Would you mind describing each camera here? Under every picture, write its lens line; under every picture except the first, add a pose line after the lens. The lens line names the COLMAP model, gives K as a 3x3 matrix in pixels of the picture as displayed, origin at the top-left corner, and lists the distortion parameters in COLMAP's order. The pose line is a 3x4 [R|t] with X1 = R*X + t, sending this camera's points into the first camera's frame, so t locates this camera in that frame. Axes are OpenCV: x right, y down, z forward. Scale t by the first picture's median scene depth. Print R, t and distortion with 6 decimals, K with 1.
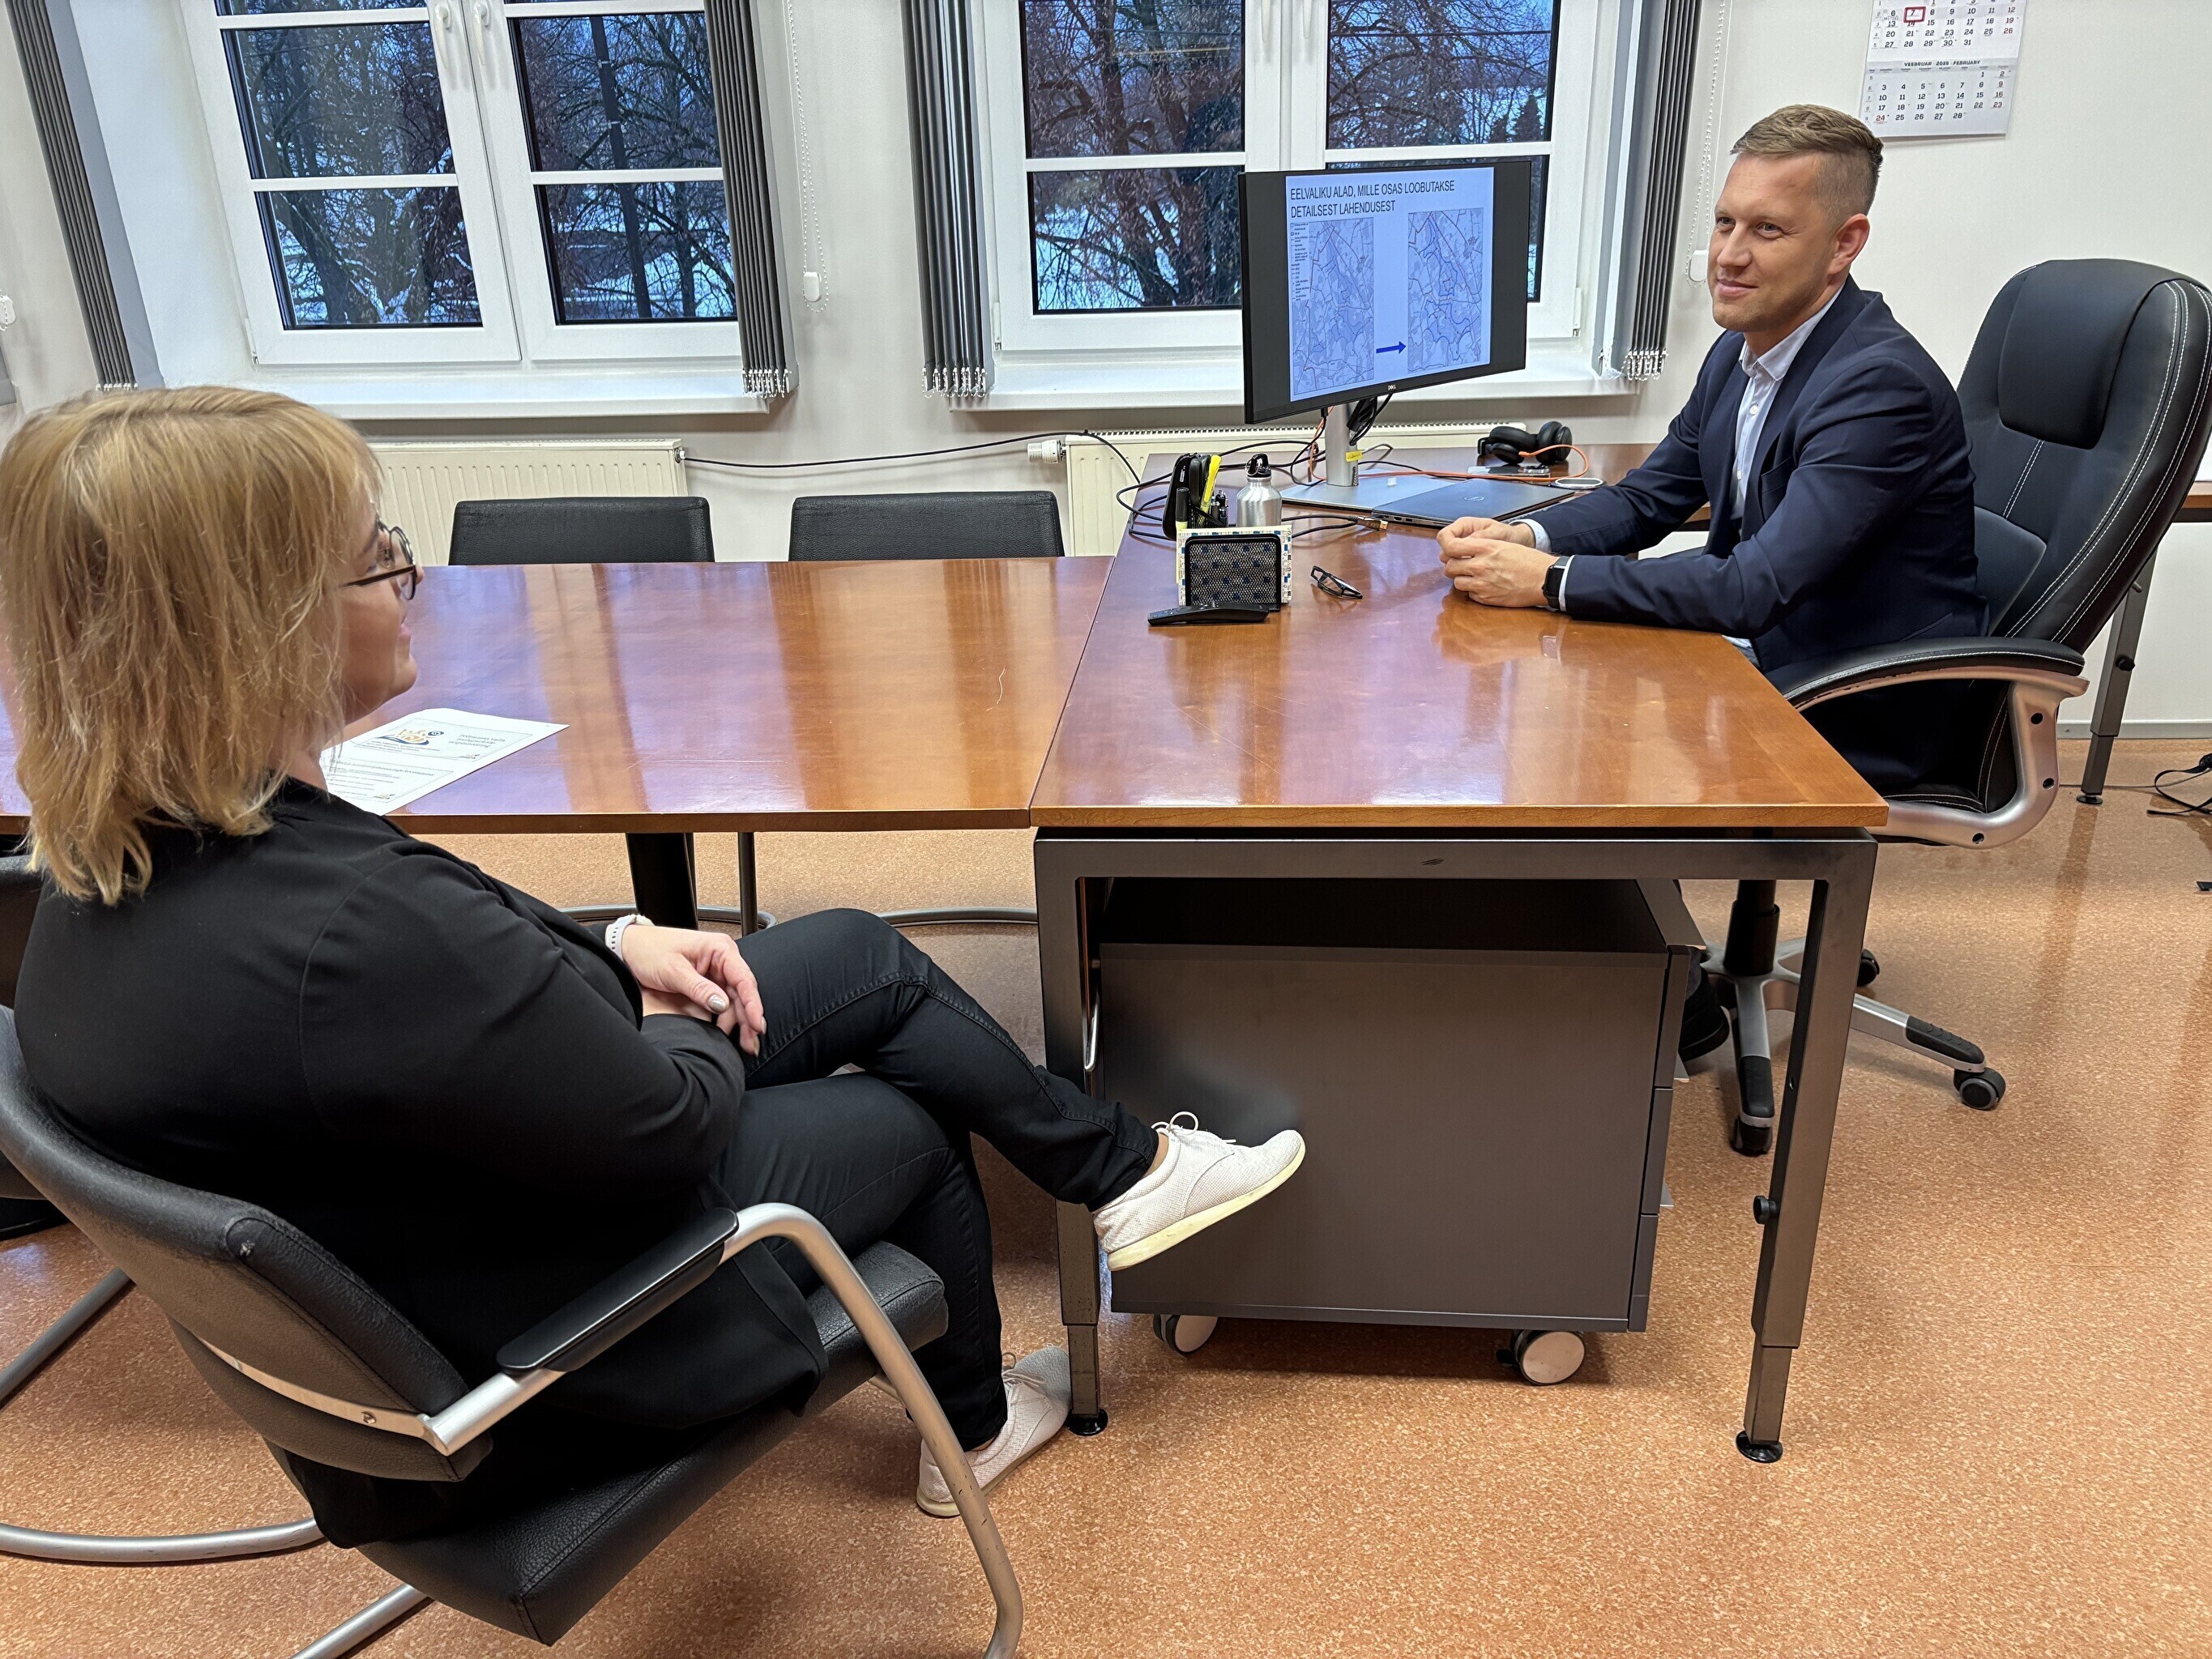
lens RADIAL K [[1683.6, 0, 1108.0], [0, 1683.6, 867.3], [0, 0, 1]] dist [-0.000679, -0.000024]
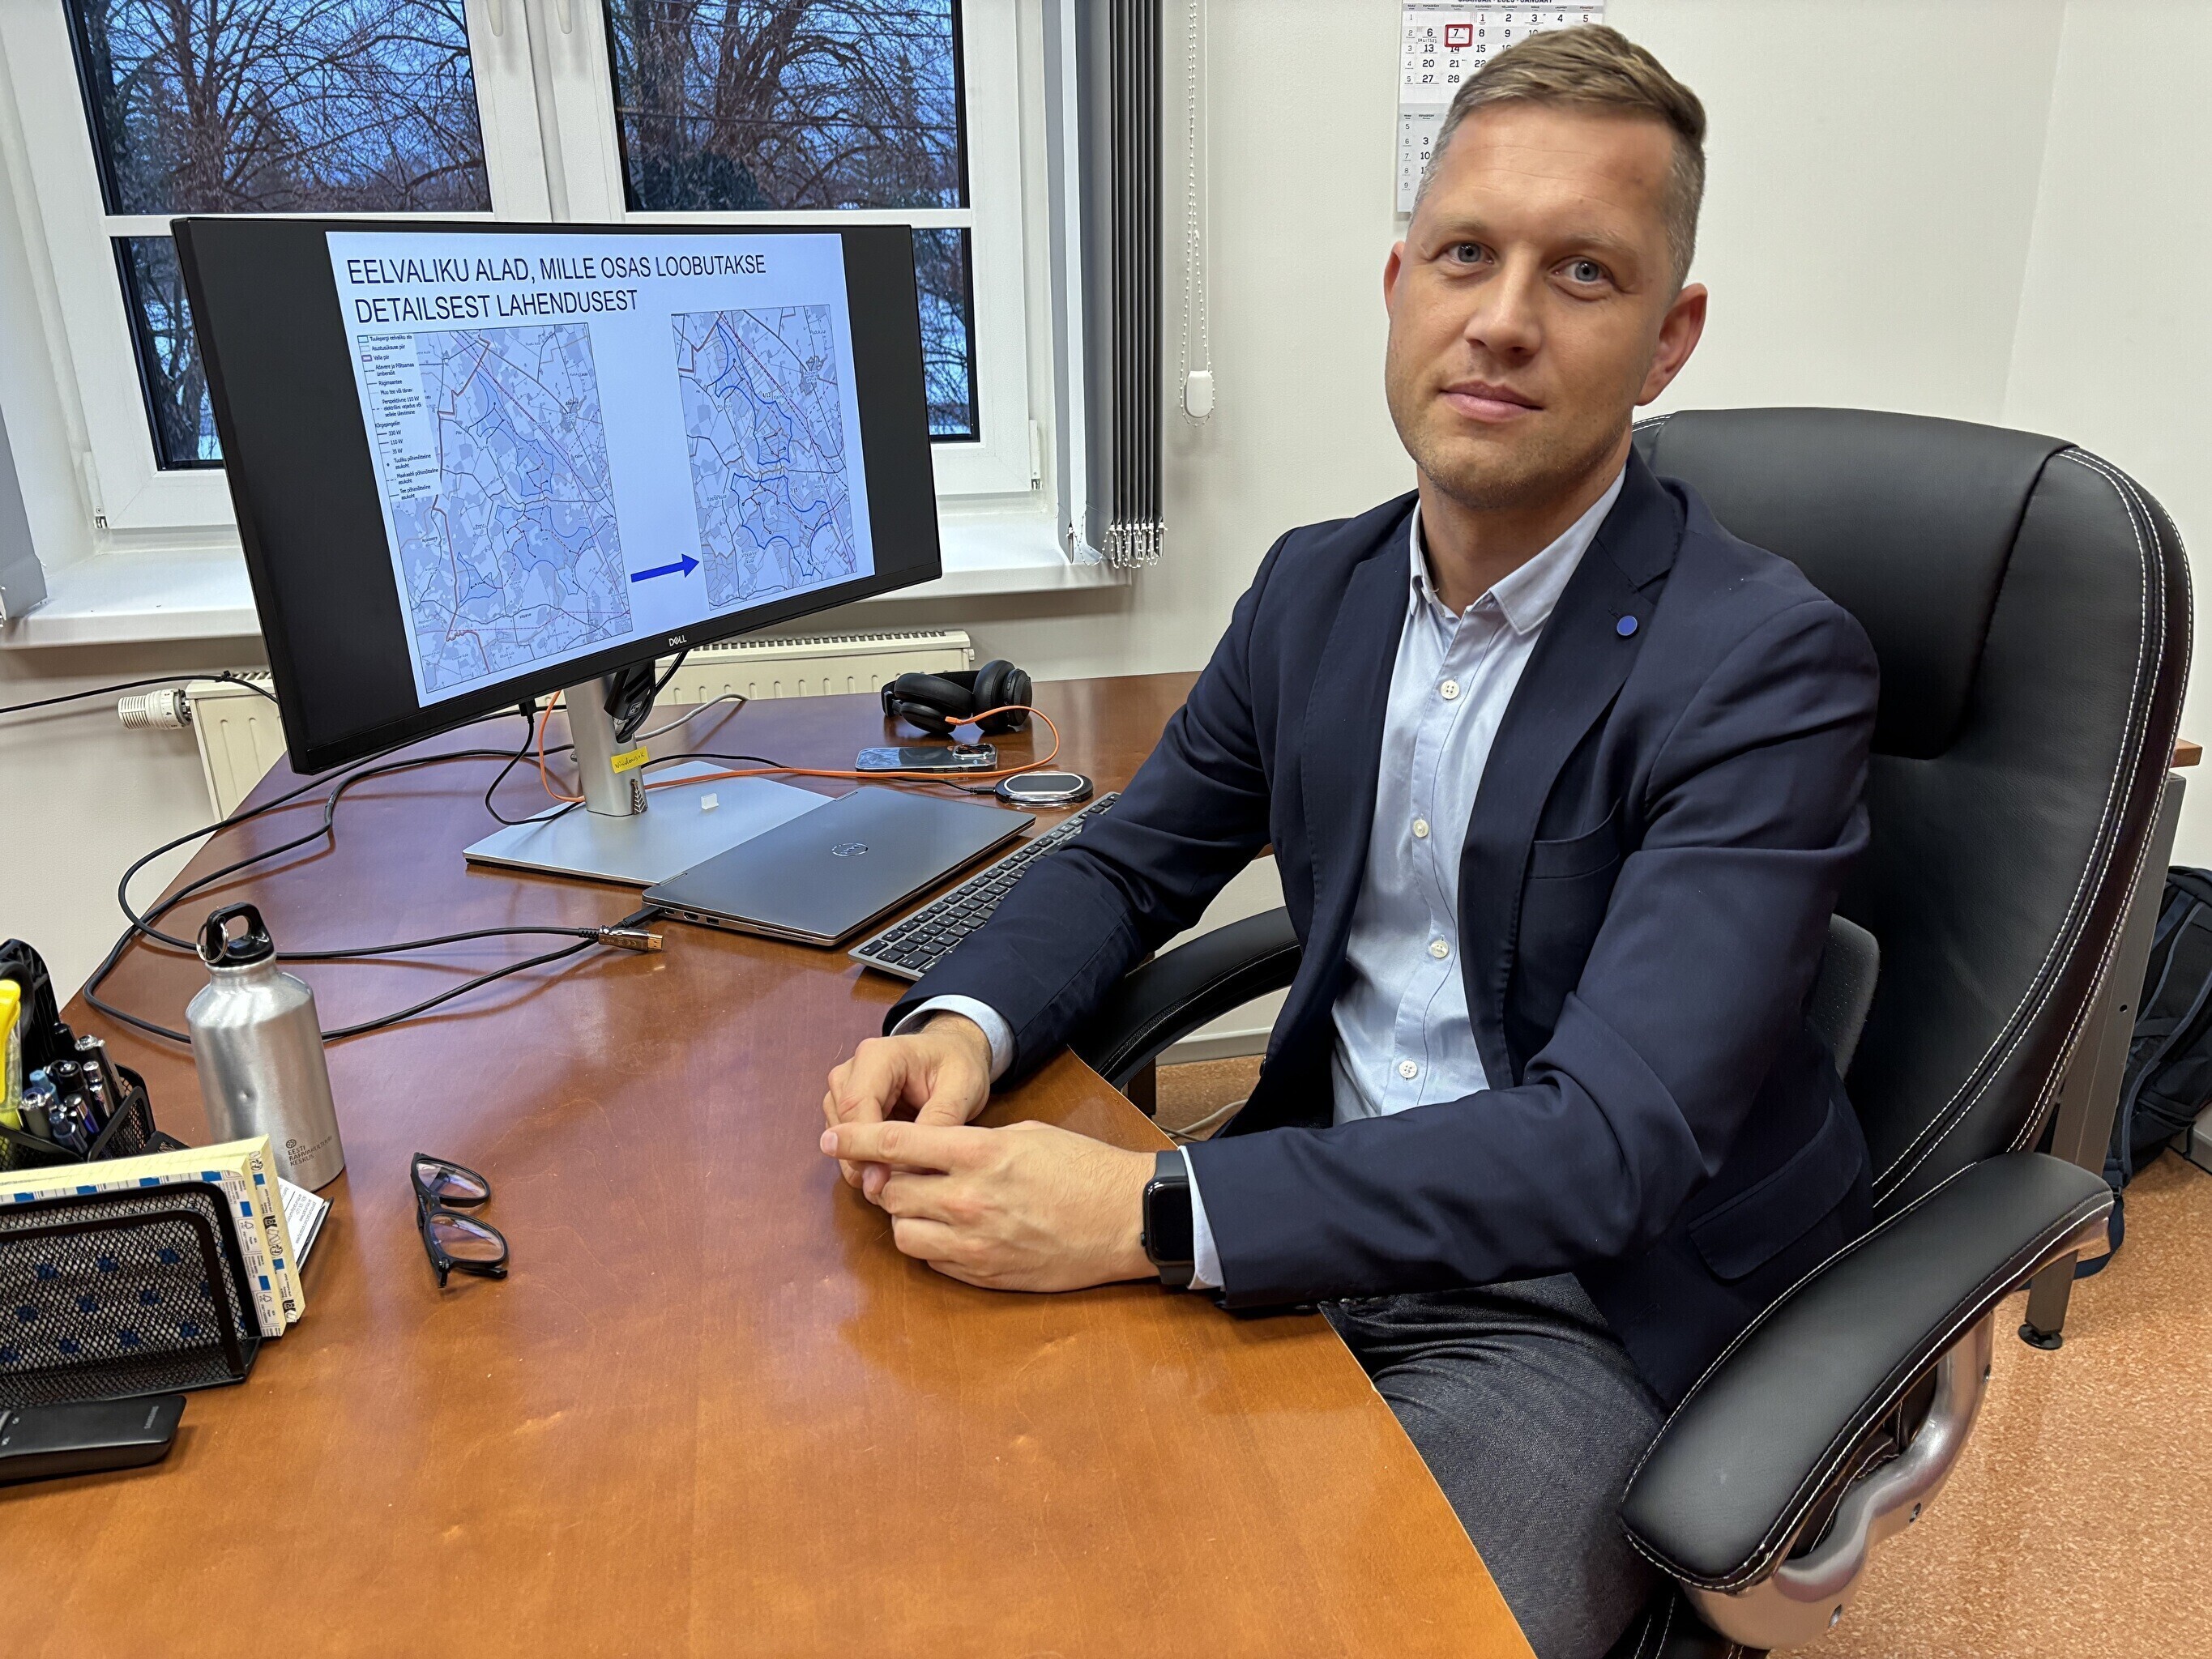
lens RADIAL K [[1660.1, 0, 1106.0], [0, 1660.1, 829.5], [0, 0, 1]] dist [0.012101, 0.006194]
pose [[0.960789, -0.076964, 0.266386, 0.152442], [0.094047, 0.994211, -0.051956, -0.185171], [-0.260845, 0.074971, 0.962465, 0.467632]]
